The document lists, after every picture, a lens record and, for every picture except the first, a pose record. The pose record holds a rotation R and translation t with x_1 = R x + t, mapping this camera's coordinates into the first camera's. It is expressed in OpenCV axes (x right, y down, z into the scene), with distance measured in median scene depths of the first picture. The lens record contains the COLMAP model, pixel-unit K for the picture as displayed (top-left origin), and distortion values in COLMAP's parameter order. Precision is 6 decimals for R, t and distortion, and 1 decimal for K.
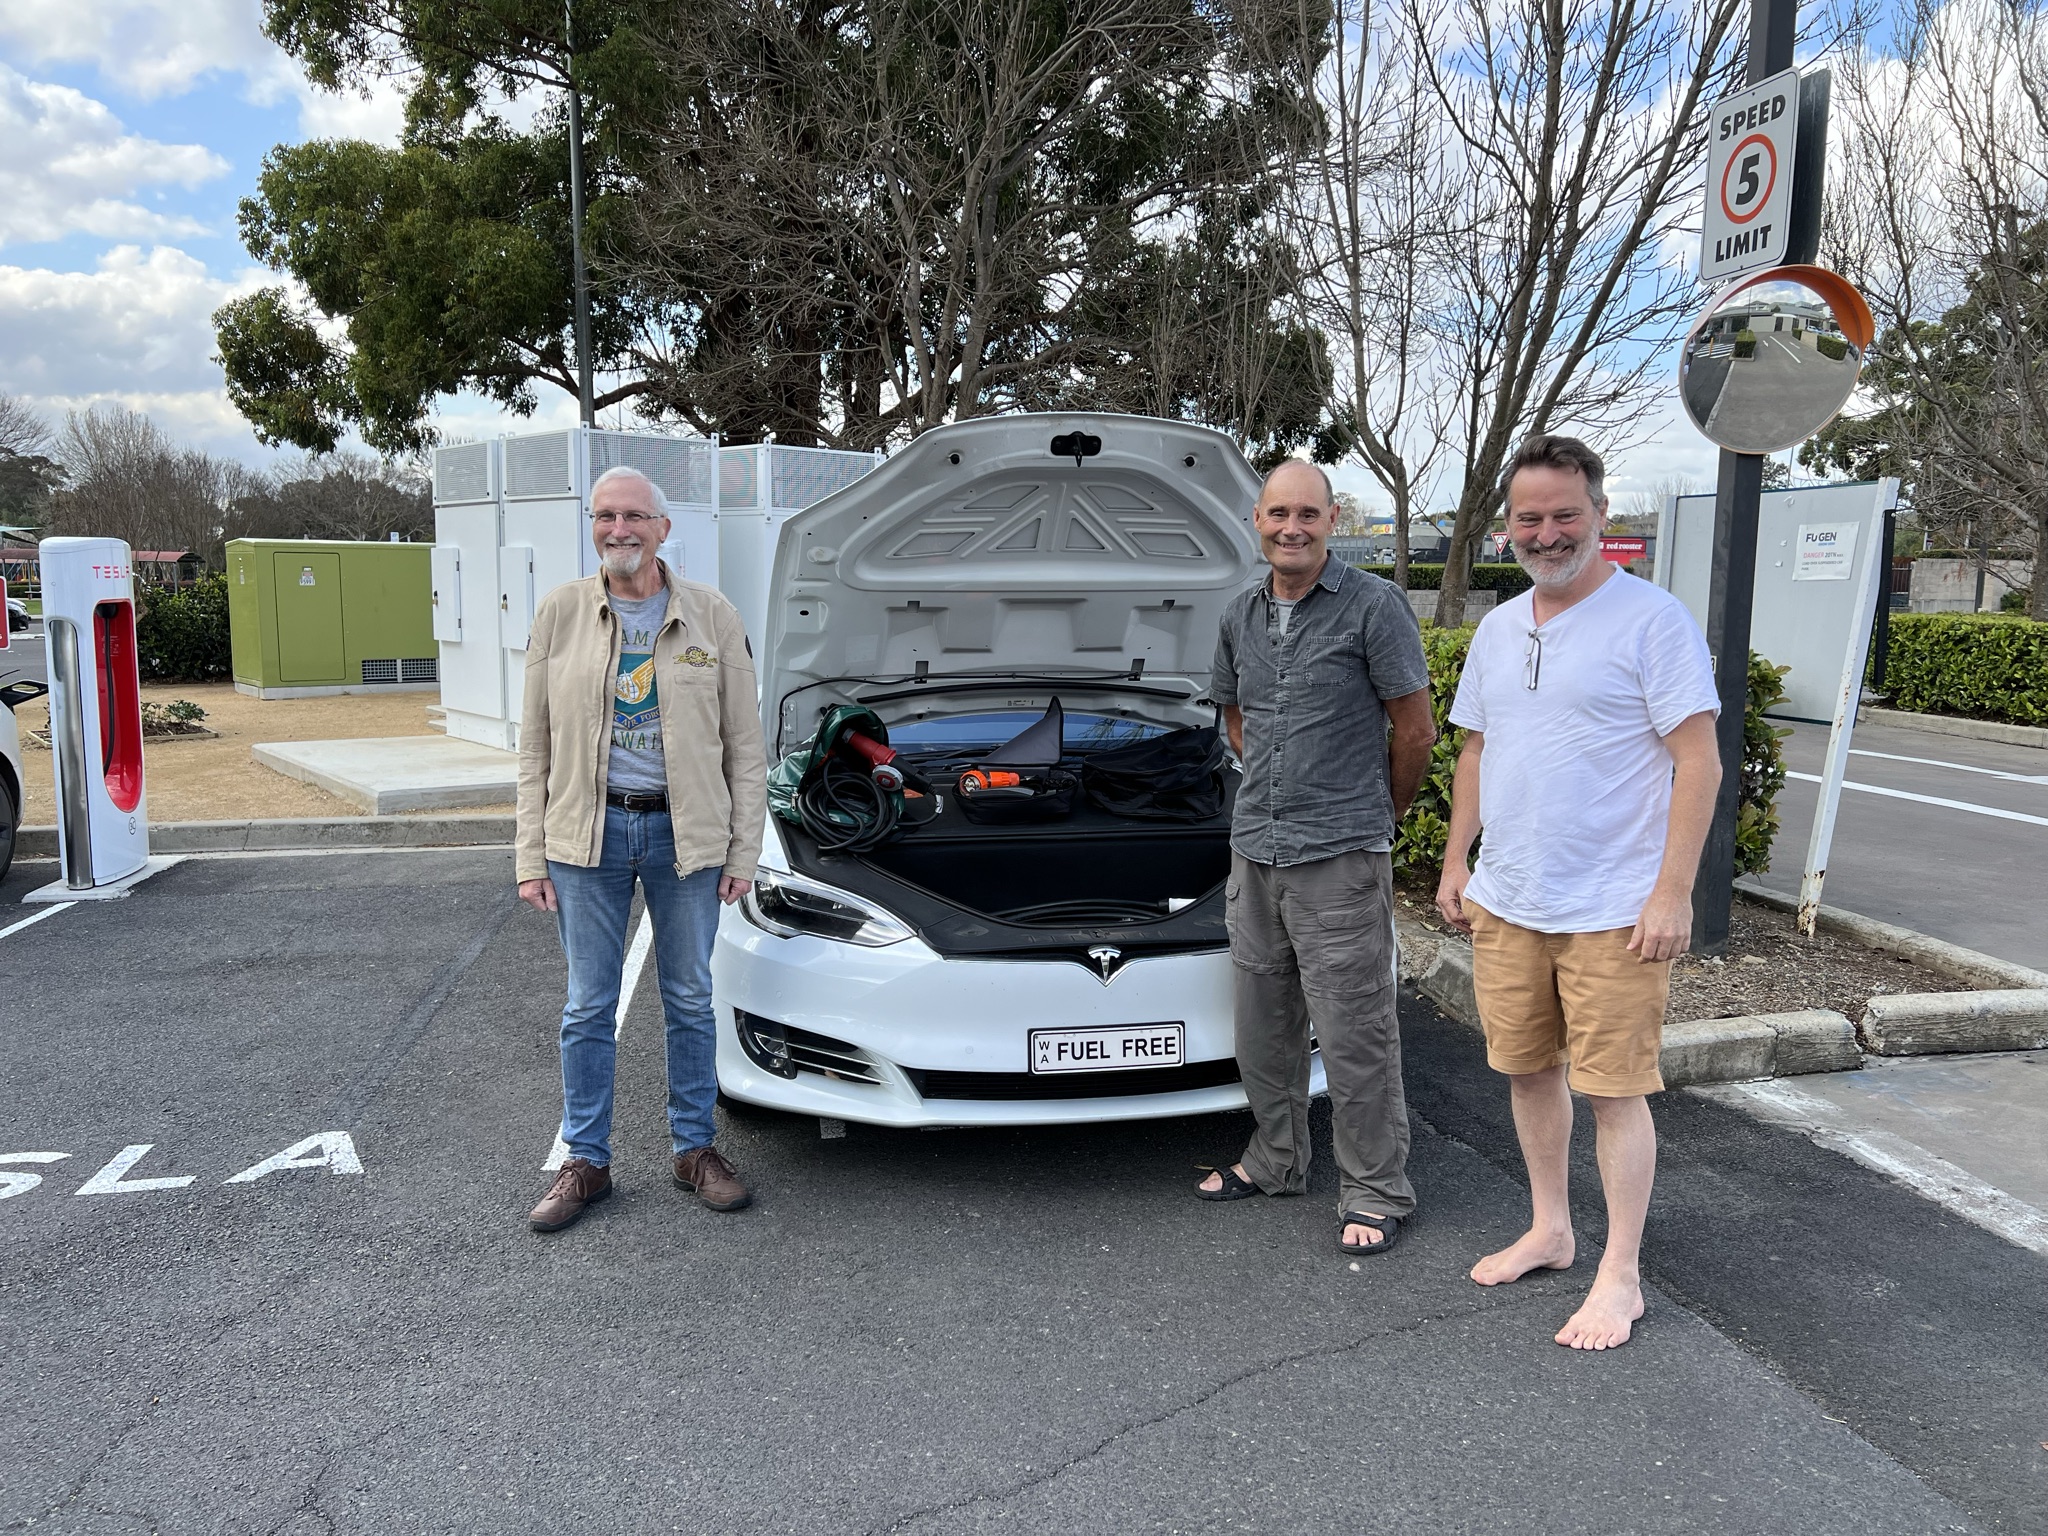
lens RADIAL K [[1548.9, 0, 1027.0], [0, 1548.9, 765.7], [0, 0, 1]] dist [0.052174, -0.065151]
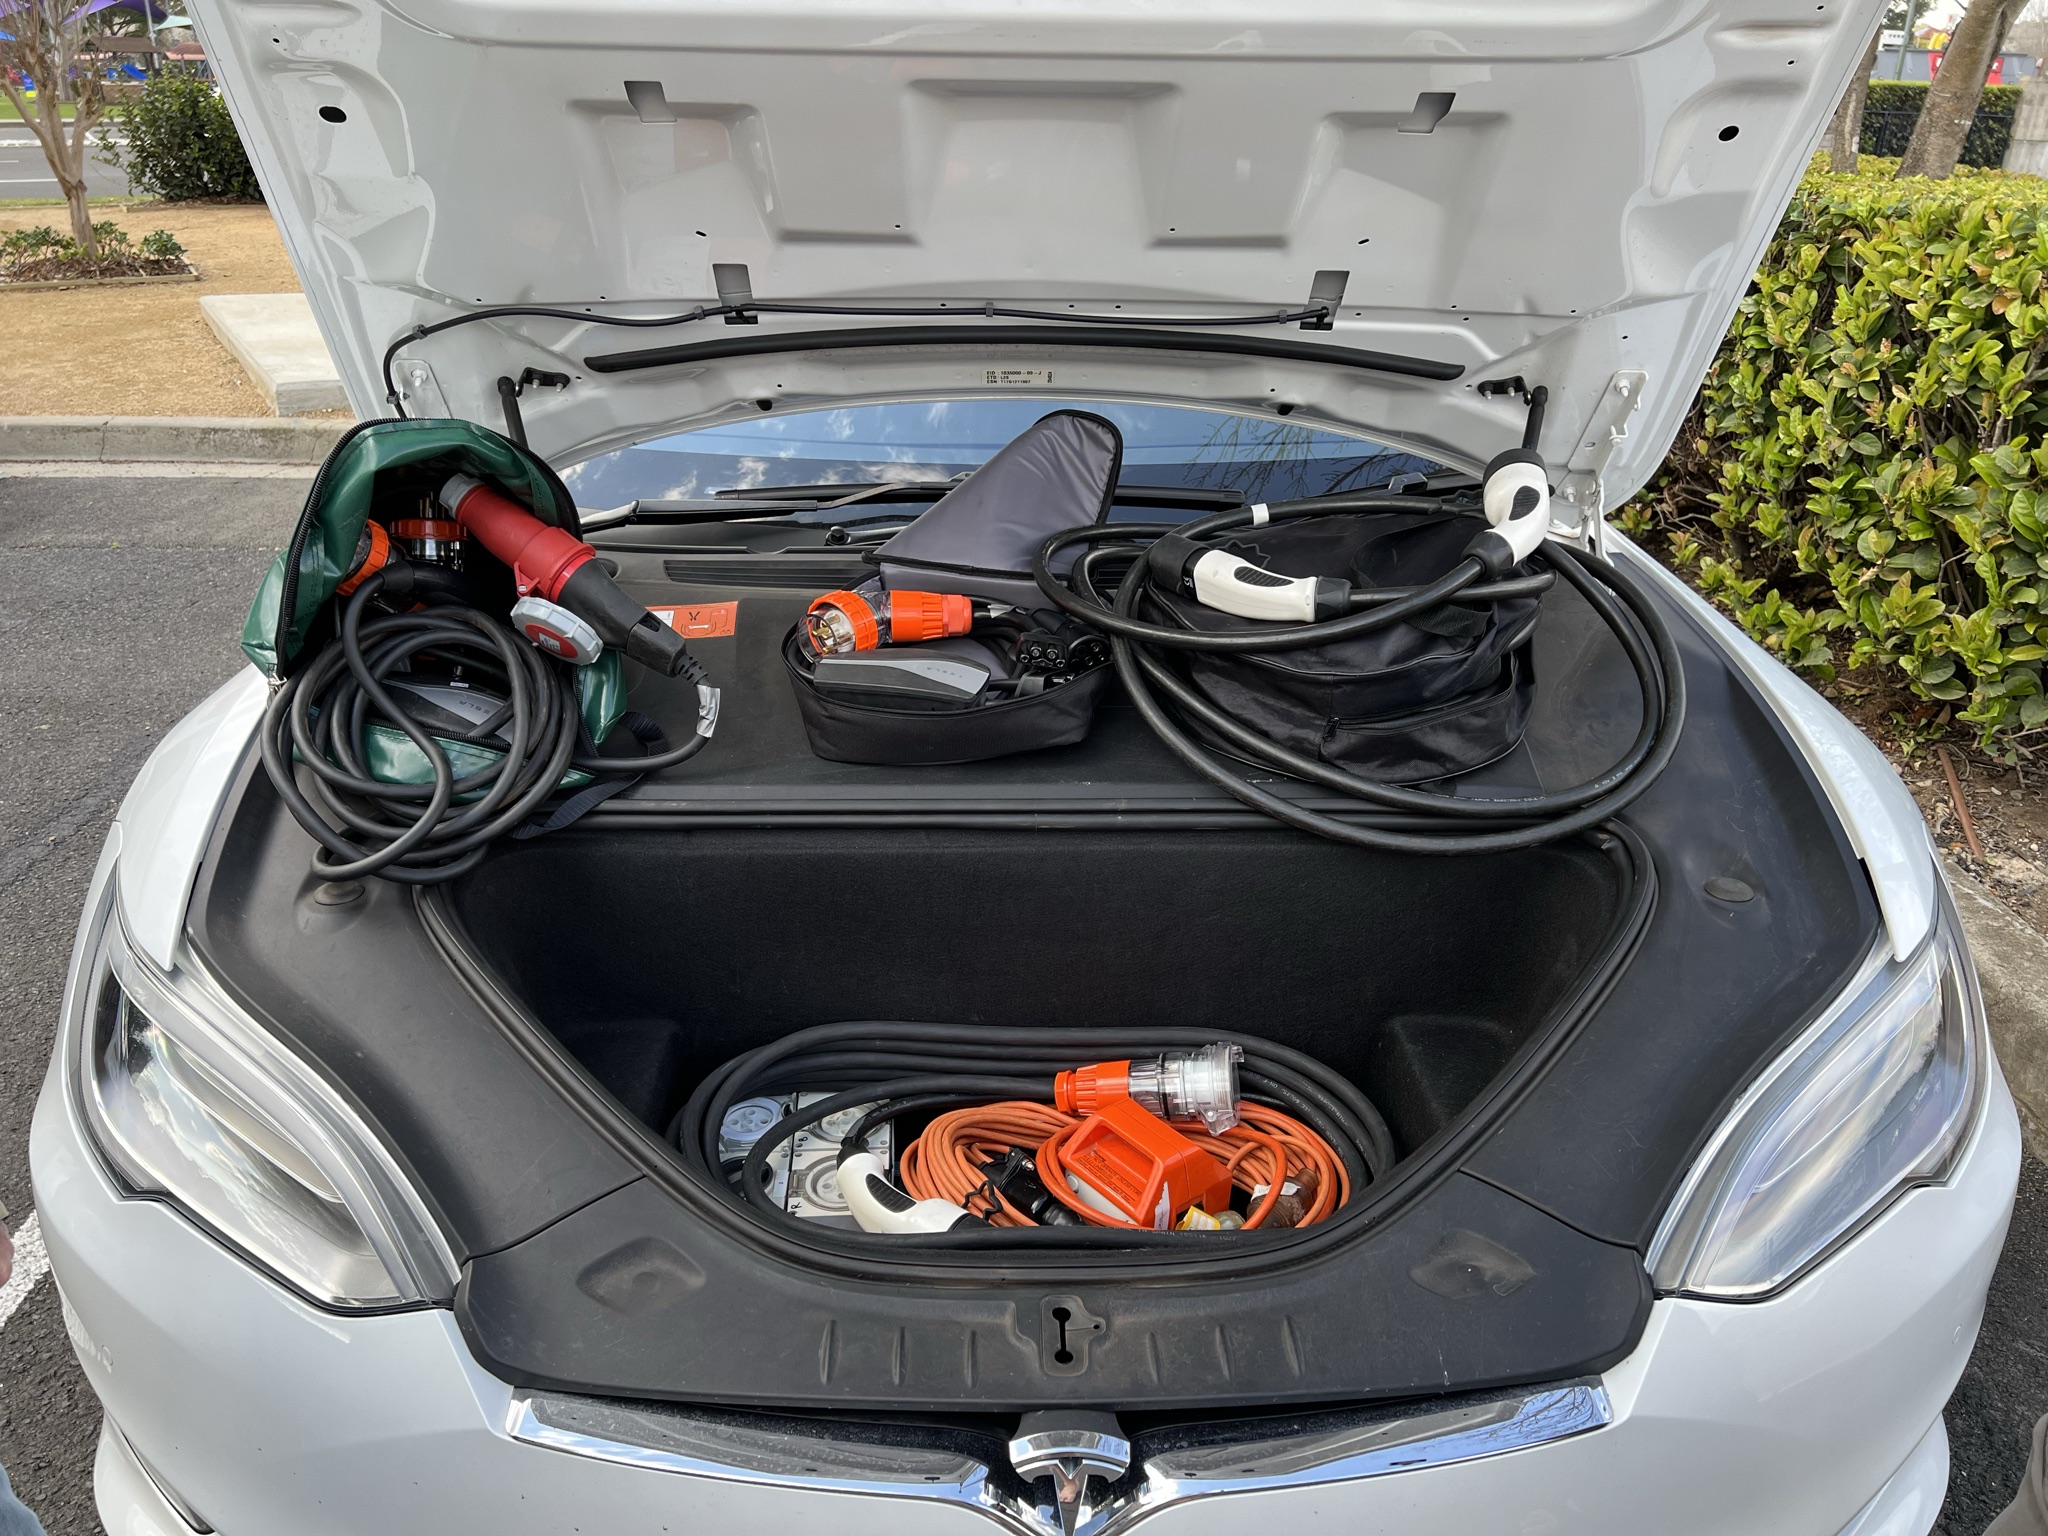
lens RADIAL K [[1548.9, 0, 1027.6], [0, 1548.9, 778.3], [0, 0, 1]] dist [0.052174, -0.065151]
pose [[0.990826, 0.067758, -0.116930, 0.052077], [-0.031077, 0.956279, 0.290801, -0.059049], [0.131522, -0.284499, 0.949612, 0.607595]]
